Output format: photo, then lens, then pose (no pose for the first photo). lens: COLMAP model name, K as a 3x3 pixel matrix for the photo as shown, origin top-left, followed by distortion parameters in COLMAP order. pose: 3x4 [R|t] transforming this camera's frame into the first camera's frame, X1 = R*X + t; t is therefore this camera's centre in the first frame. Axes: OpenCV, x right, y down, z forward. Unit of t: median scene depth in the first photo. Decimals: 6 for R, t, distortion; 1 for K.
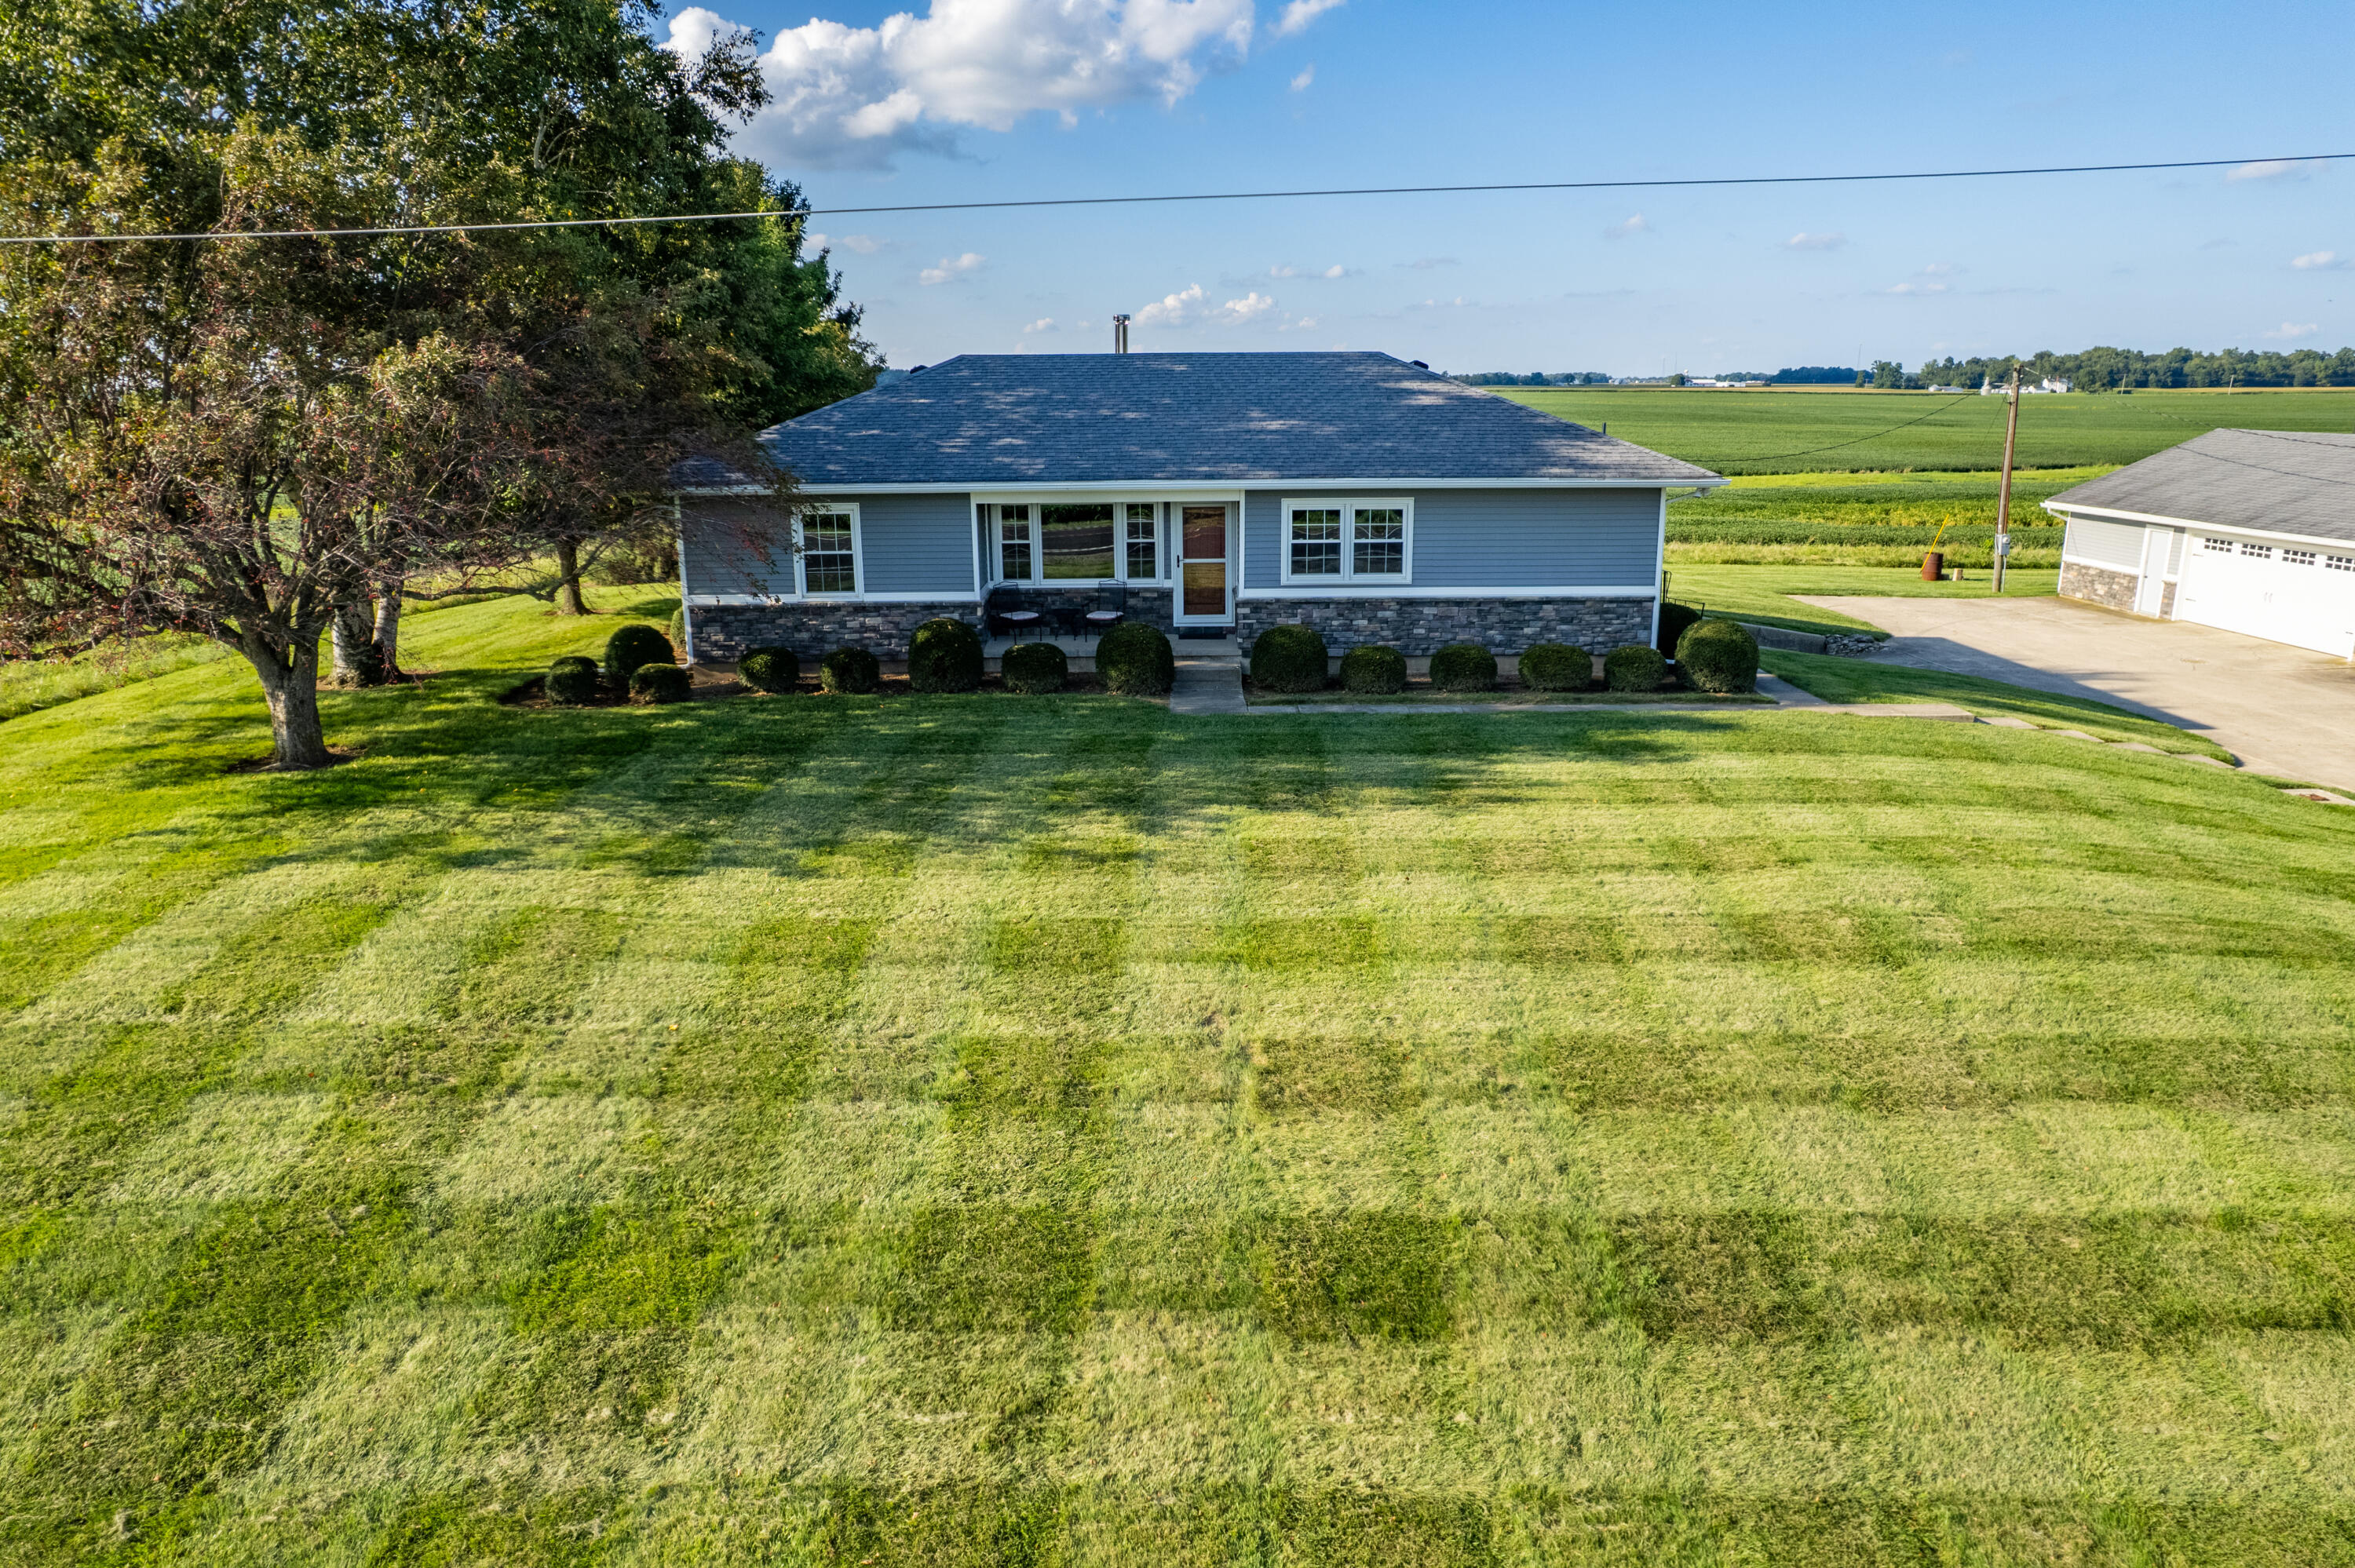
lens RADIAL K [[1505.5, 0, 1186.8], [0, 1505.5, 796.6], [0, 0, 1]] dist [-0.077049, 0.069370]
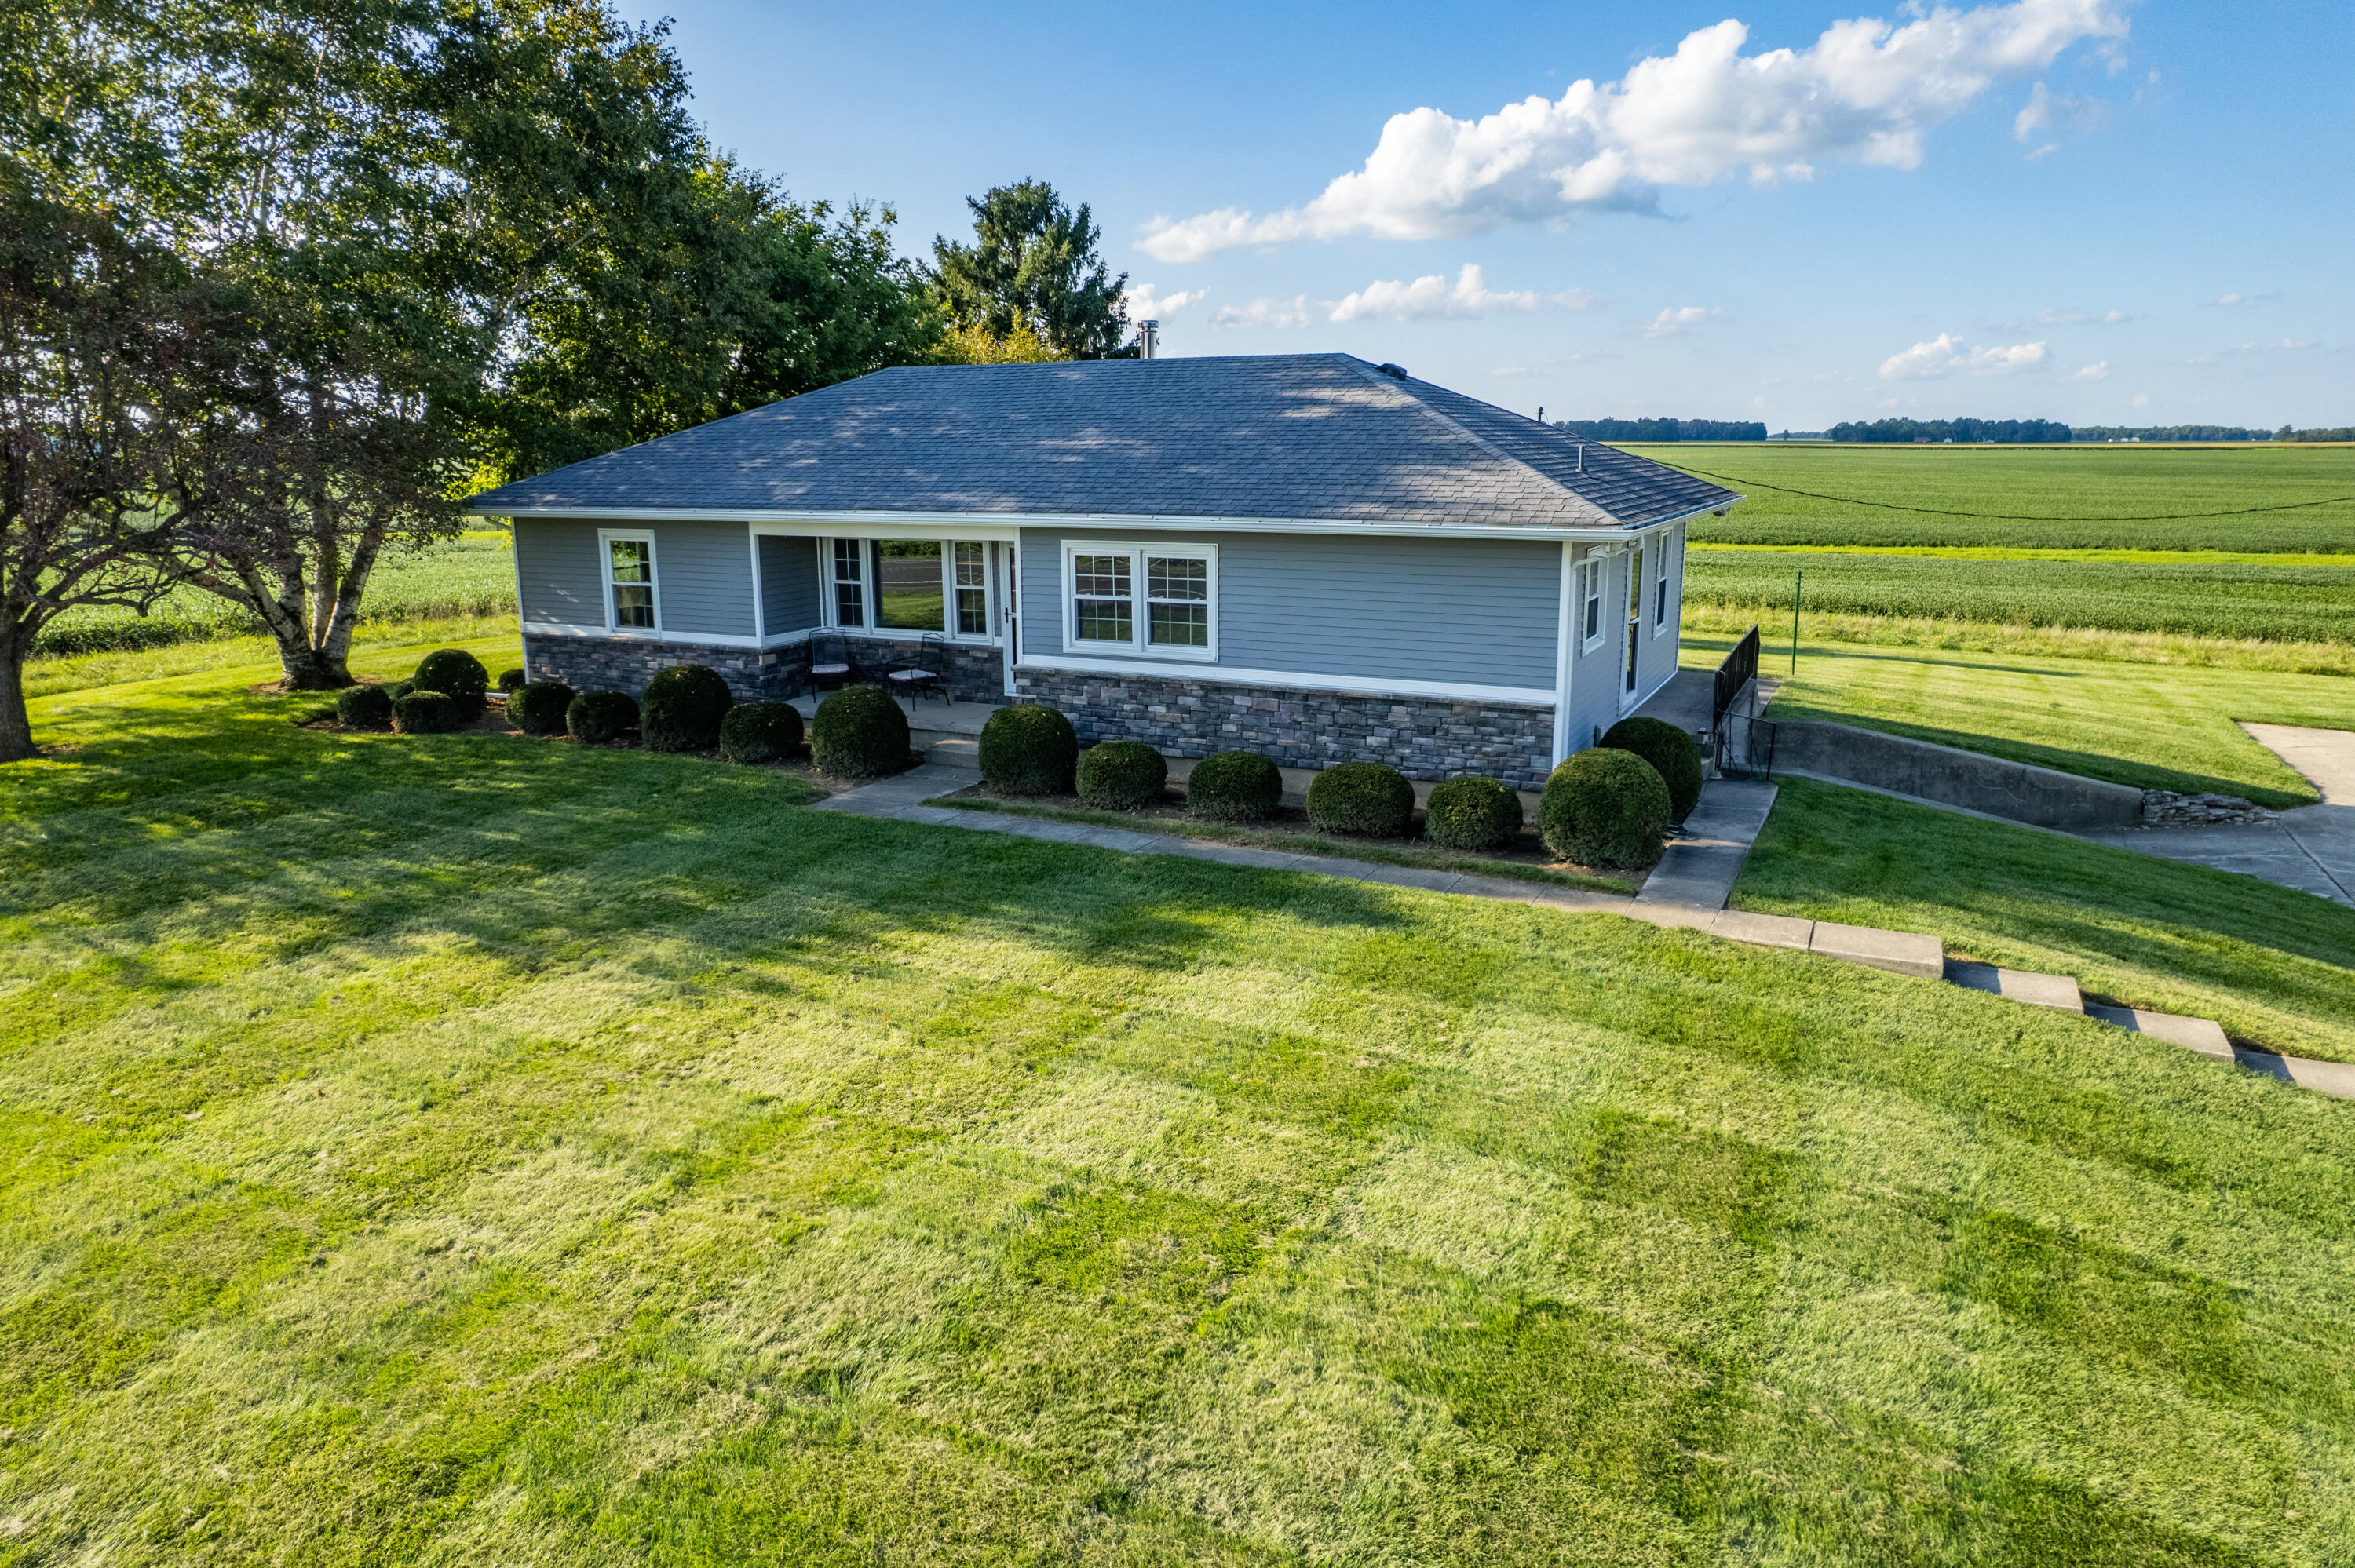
lens RADIAL K [[1505.5, 0, 1186.8], [0, 1505.5, 796.6], [0, 0, 1]] dist [-0.077049, 0.069370]
pose [[0.892462, 0.108230, -0.437948, 0.470947], [-0.122058, 0.992517, -0.003451, -0.074326], [0.434297, 0.056535, 0.898994, 0.349601]]
